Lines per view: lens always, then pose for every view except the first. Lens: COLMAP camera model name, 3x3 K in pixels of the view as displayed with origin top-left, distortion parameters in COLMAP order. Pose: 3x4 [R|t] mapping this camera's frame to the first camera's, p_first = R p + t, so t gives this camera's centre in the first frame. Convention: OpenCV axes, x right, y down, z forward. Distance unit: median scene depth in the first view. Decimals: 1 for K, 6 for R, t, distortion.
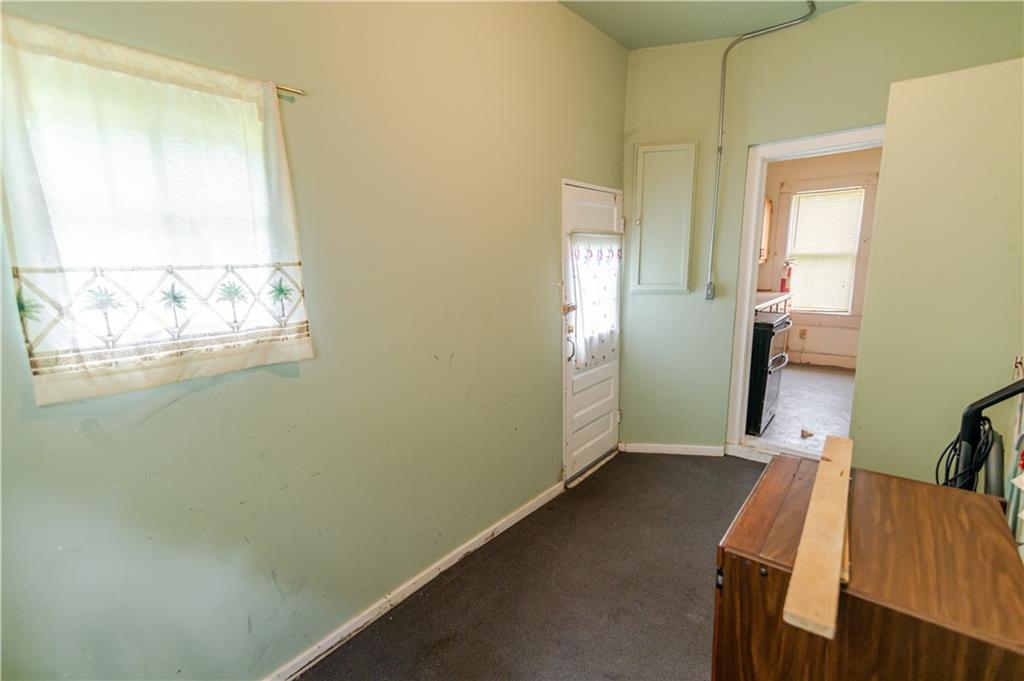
lens RADIAL K [[468.2, 0, 514.7], [0, 468.2, 342.0], [0, 0, 1]] dist [0.020161, 0.000208]
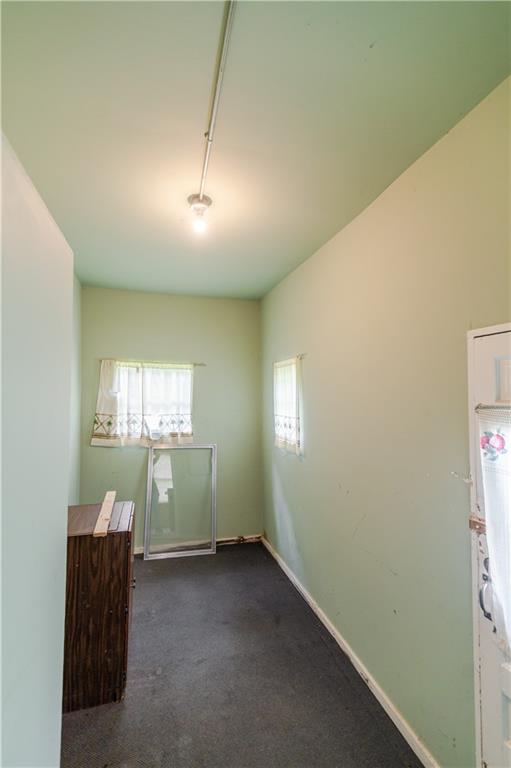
lens RADIAL K [[351.2, 0, 255.5], [0, 351.2, 384.0], [0, 0, 1]] dist [0.020161, 0.000208]
pose [[-0.573607, -0.014815, -0.818996, 0.671425], [-0.142869, 0.986321, 0.082220, -0.251401], [0.806575, 0.164171, -0.567878, 0.989442]]
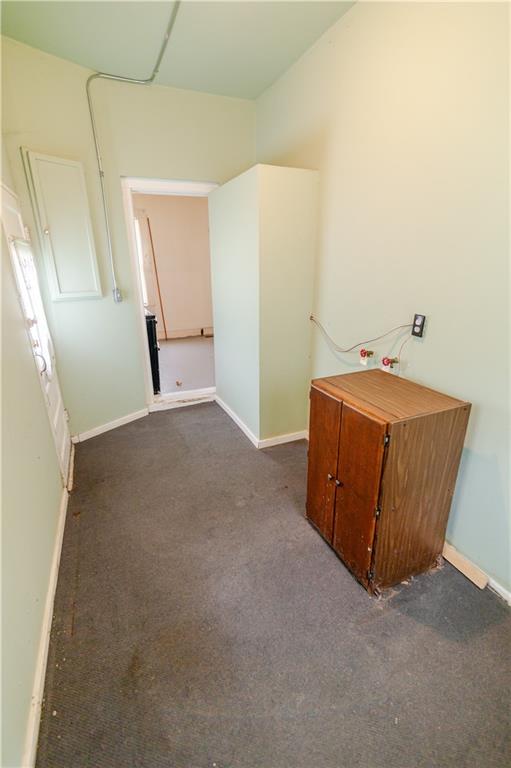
lens RADIAL K [[351.2, 0, 255.5], [0, 351.2, 384.0], [0, 0, 1]] dist [0.020161, 0.000208]
pose [[0.464930, -0.284110, 0.838523, -0.313158], [0.161797, 0.958428, 0.235026, -0.046743], [-0.870438, 0.026400, 0.491570, 0.241256]]
